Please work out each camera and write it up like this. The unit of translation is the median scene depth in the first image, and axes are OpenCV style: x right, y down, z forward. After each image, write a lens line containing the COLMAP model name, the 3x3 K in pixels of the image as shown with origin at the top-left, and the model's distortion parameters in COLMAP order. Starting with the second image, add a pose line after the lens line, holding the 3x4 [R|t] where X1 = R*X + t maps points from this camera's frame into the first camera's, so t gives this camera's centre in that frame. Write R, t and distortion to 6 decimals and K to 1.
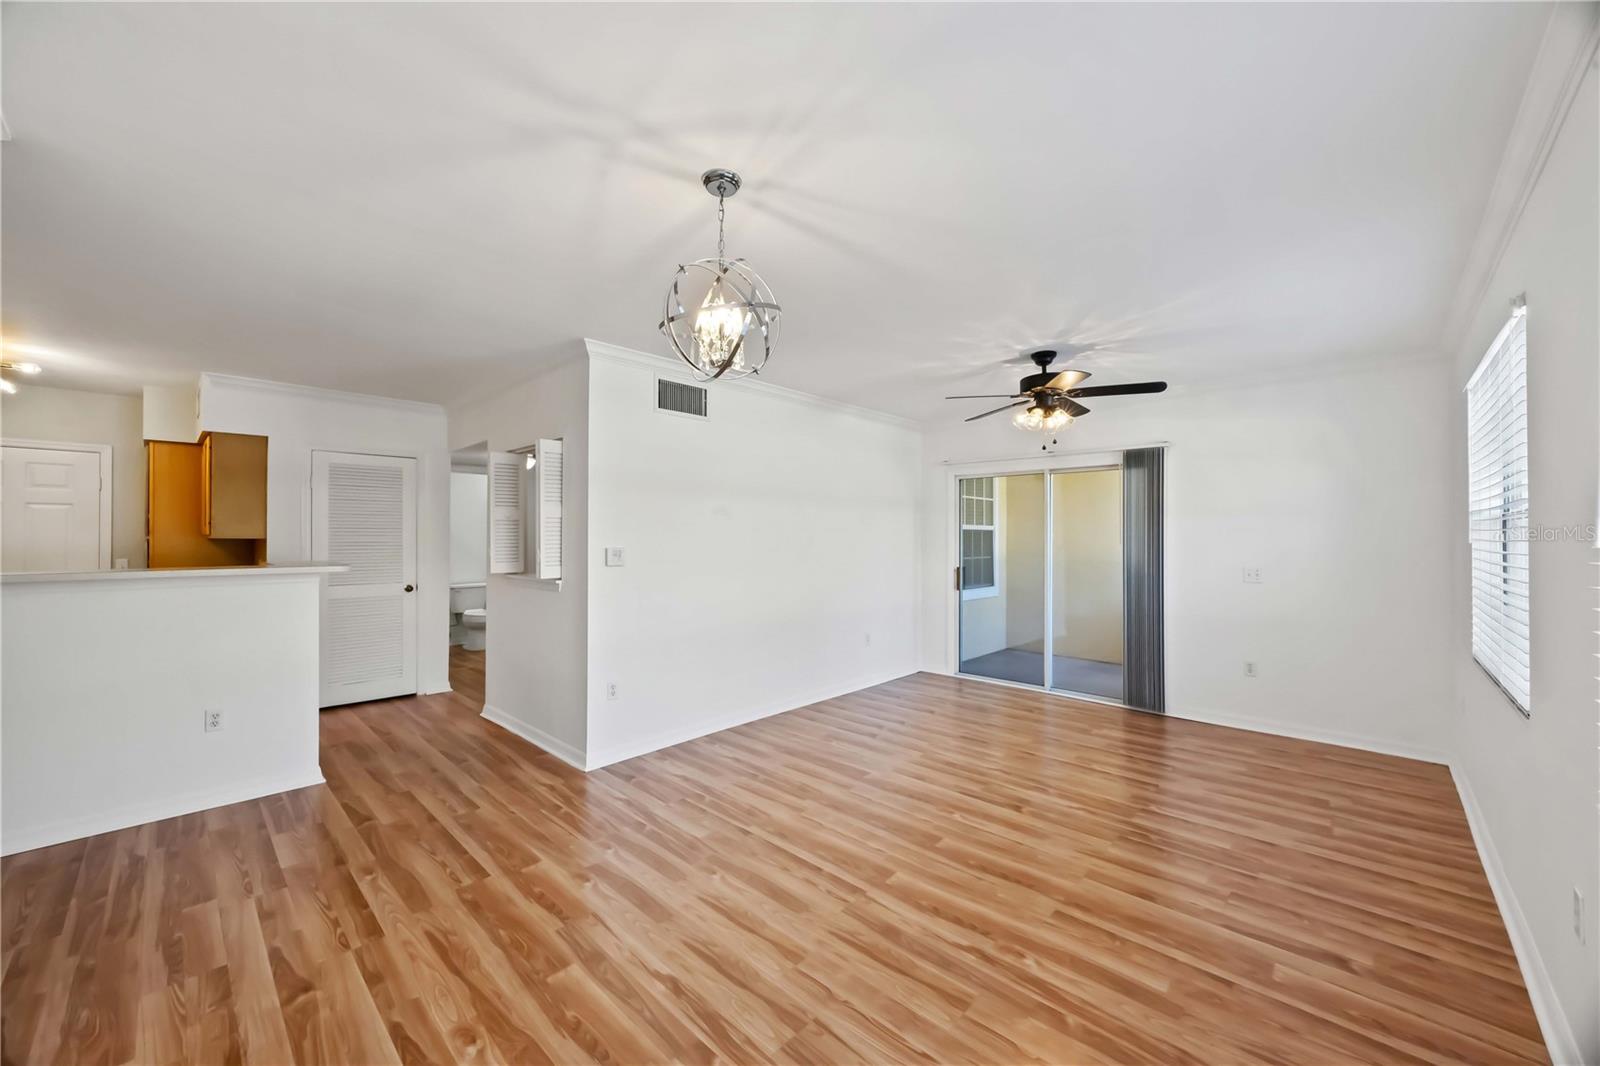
lens RADIAL K [[605.2, 0, 798.2], [0, 605.2, 534.4], [0, 0, 1]] dist [-0.001717, -0.000223]
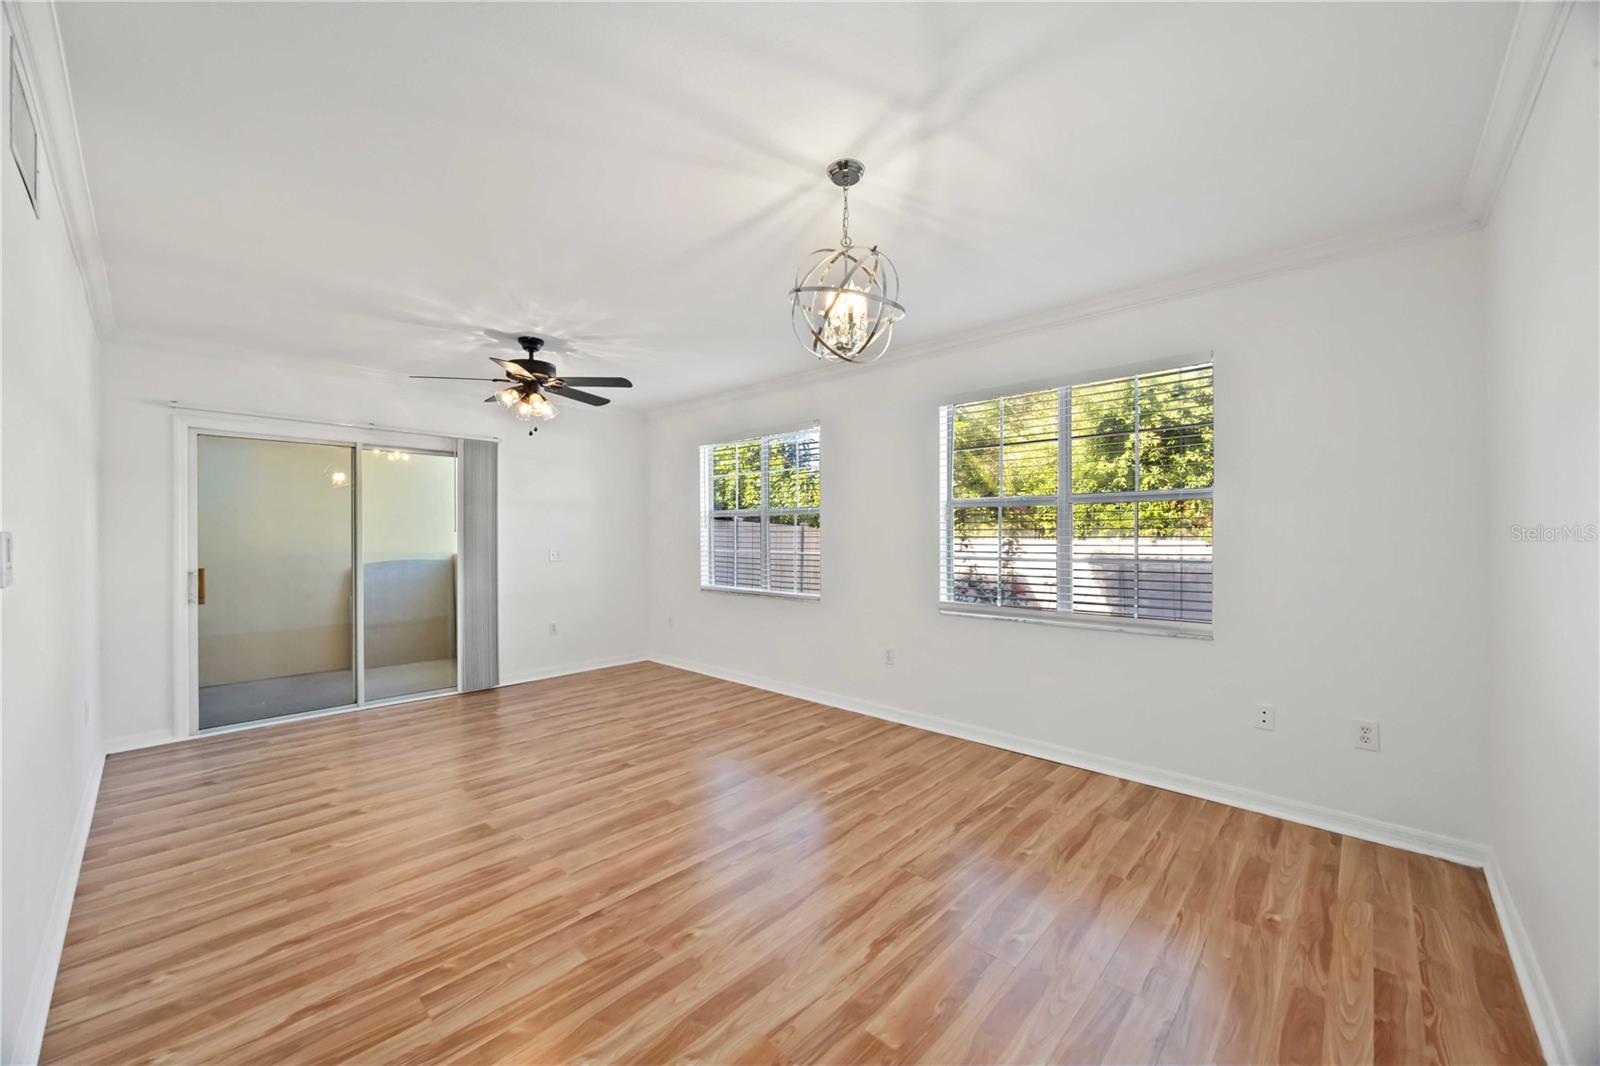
lens RADIAL K [[605.2, 0, 798.2], [0, 605.2, 534.4], [0, 0, 1]] dist [-0.001717, -0.000223]
pose [[-0.001235, -0.002546, 0.999996, -0.808953], [-0.003276, 0.999991, 0.002542, 0.027797], [-0.999994, -0.003273, -0.001243, 0.747721]]
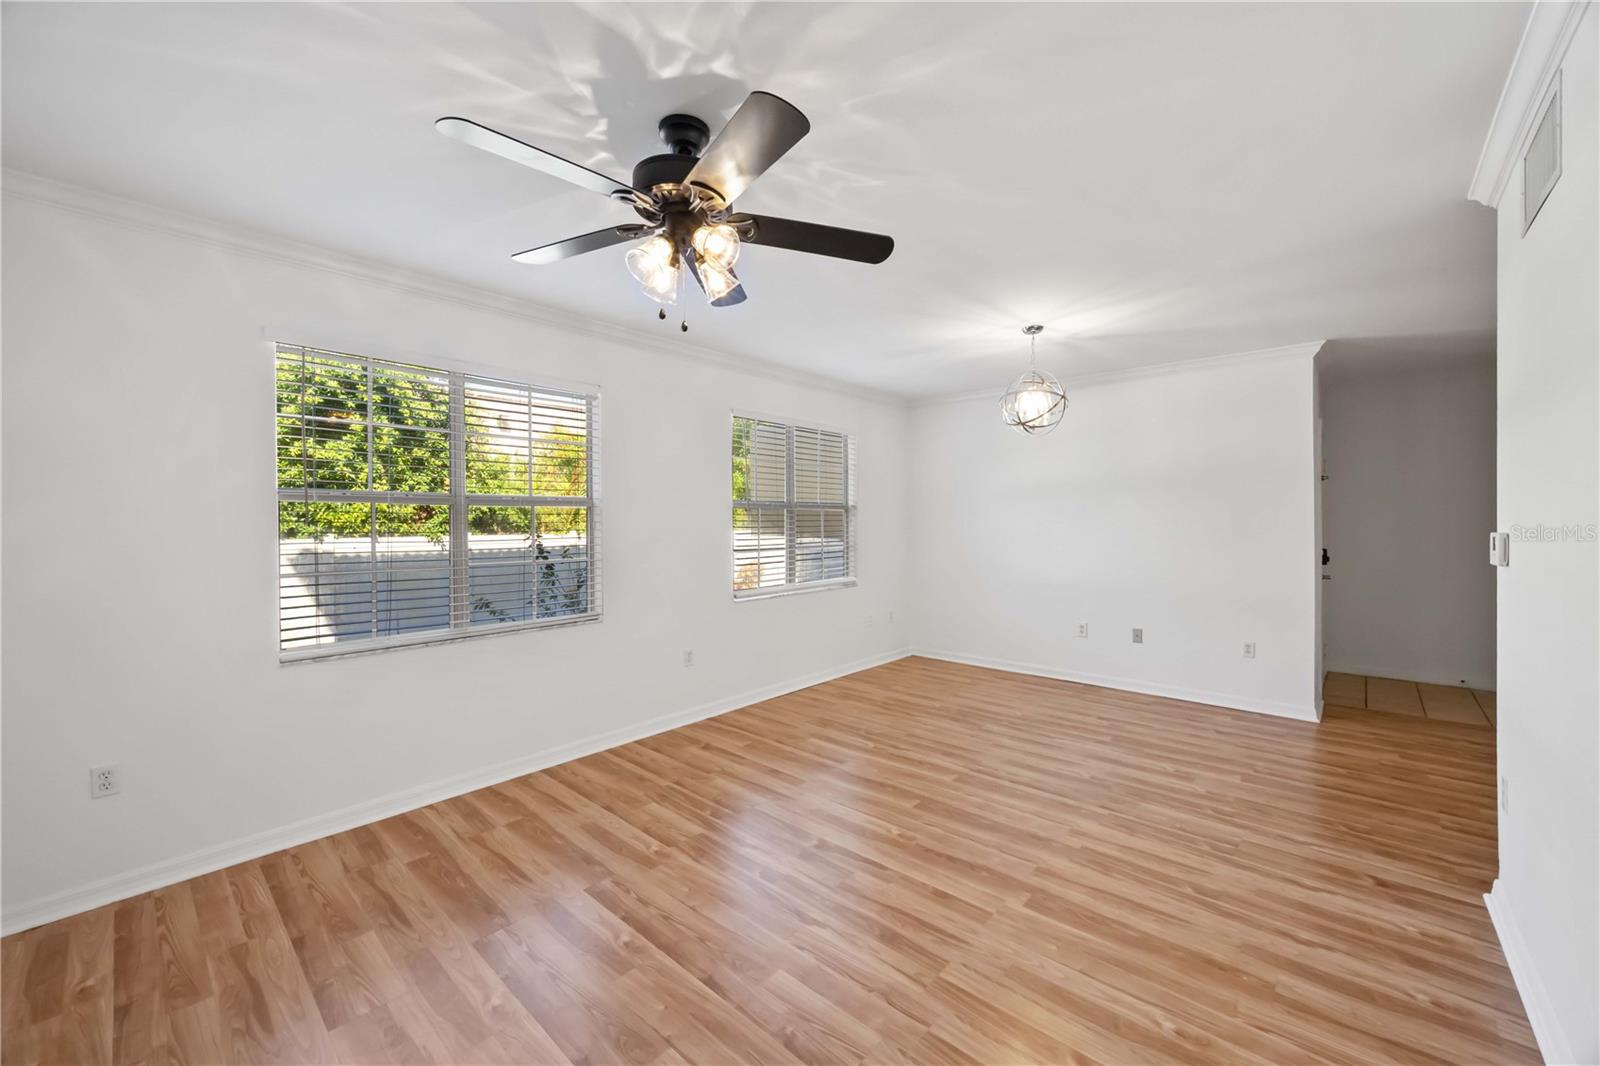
lens RADIAL K [[617.8, 0, 803.1], [0, 617.8, 525.8], [0, 0, 1]] dist [0.000075, 0.000270]
pose [[-0.999656, 0.004936, -0.025755, 0.440816], [0.004936, 0.999988, 0.000052, 0.017140], [0.025755, -0.000075, -0.999668, 2.001469]]
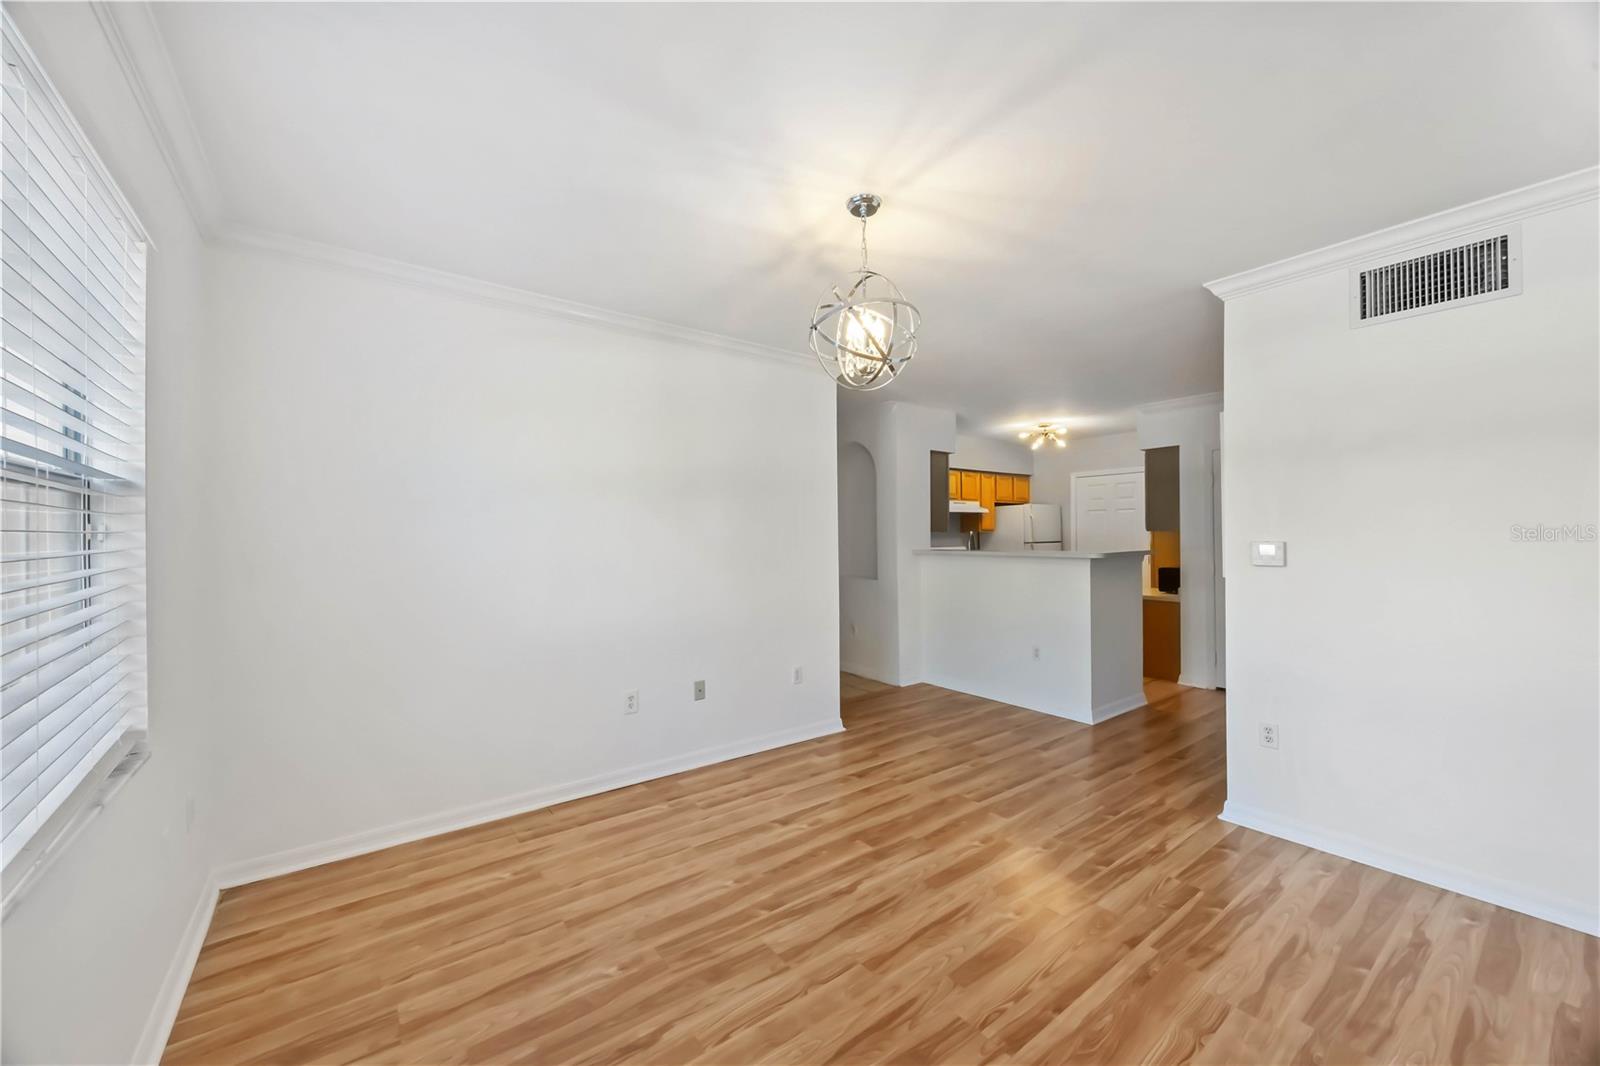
lens RADIAL K [[606.6, 0, 802.4], [0, 606.6, 534.5], [0, 0, 1]] dist [0.001374, 0.000175]
pose [[-0.164801, -0.001592, -0.986326, 0.673002], [0.012447, 0.999916, -0.003694, 0.012024], [0.986248, -0.012885, -0.164767, 0.735014]]
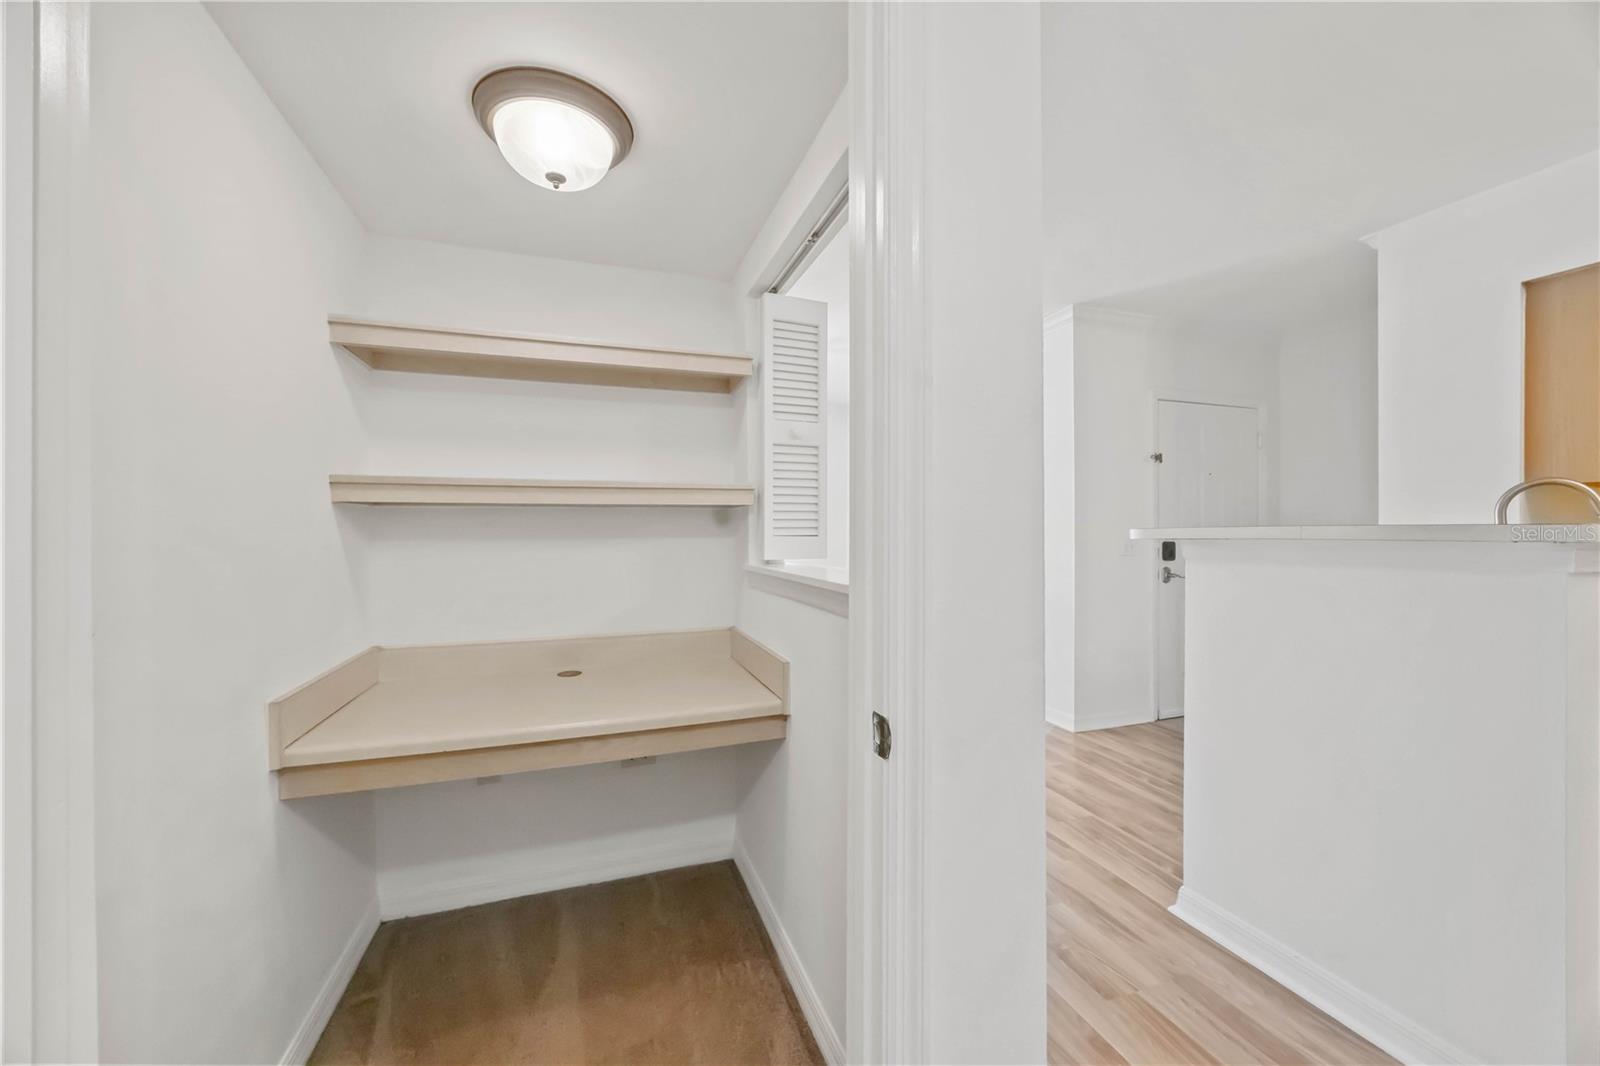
lens RADIAL K [[617.8, 0, 803.1], [0, 617.8, 525.8], [0, 0, 1]] dist [0.000075, 0.000270]
pose [[-0.888699, 0.003149, 0.458481, -0.881793], [-0.001938, 0.999942, -0.010625, 0.063801], [-0.458487, -0.010331, -0.888641, 1.978000]]
